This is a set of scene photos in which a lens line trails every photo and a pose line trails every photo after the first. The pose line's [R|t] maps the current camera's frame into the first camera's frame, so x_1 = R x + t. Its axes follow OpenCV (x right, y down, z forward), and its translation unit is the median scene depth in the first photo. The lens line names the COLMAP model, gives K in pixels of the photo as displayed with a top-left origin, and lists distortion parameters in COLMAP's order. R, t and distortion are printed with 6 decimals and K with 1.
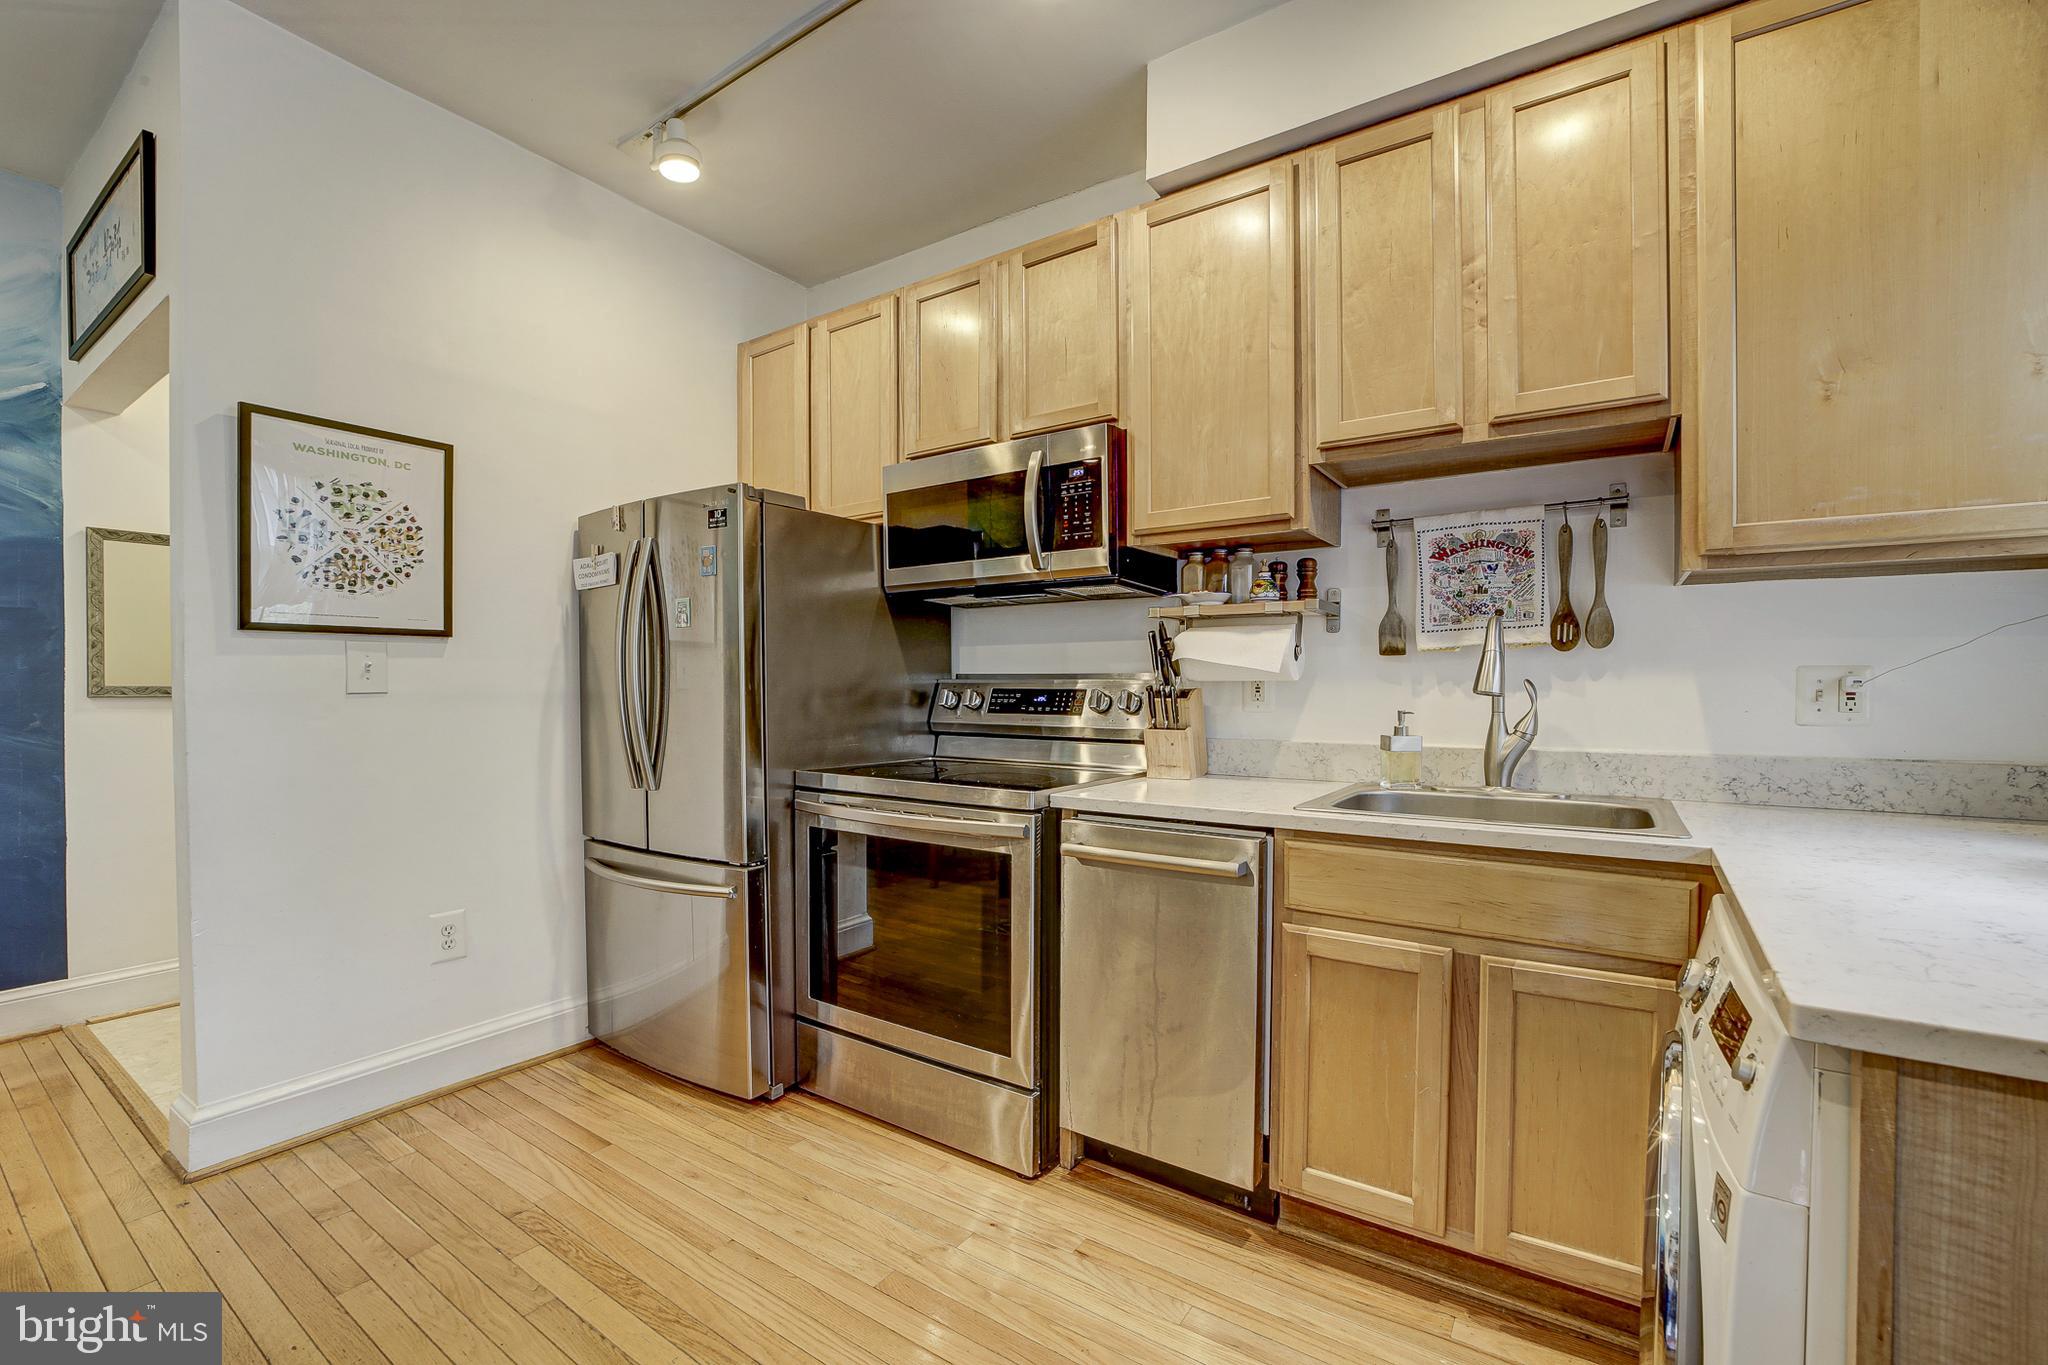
lens RADIAL K [[804.9, 0, 1036.0], [0, 804.9, 692.9], [0, 0, 1]] dist [-0.038722, 0.010286]
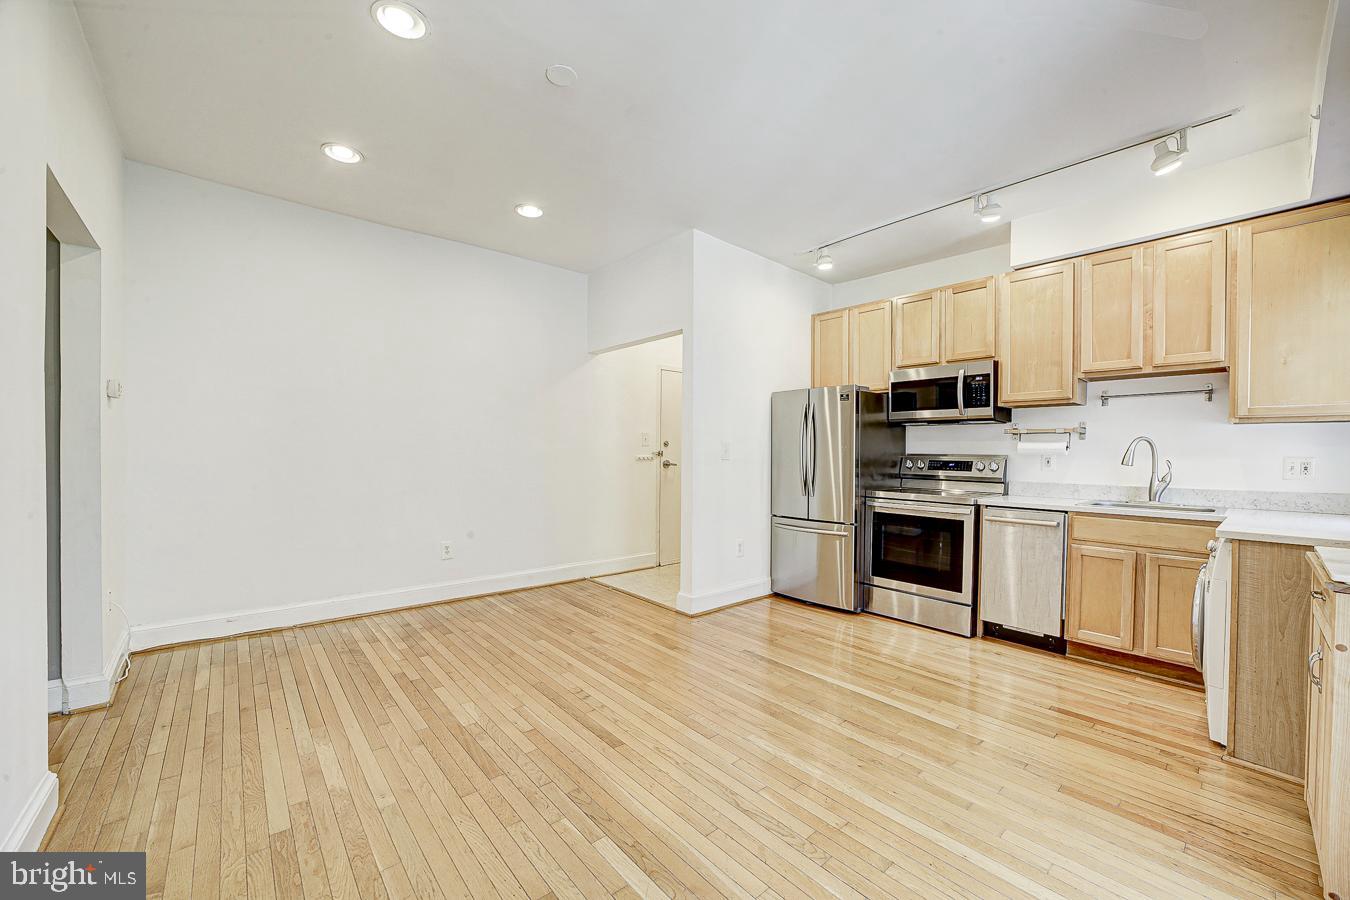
lens RADIAL K [[592.4, 0, 676.3], [0, 592.4, 460.1], [0, 0, 1]] dist [-0.049931, 0.016205]
pose [[0.986041, 0.013709, -0.165939, -0.630052], [-0.013167, 0.999904, 0.004366, -0.003958], [0.165983, -0.002120, 0.986126, -1.087204]]
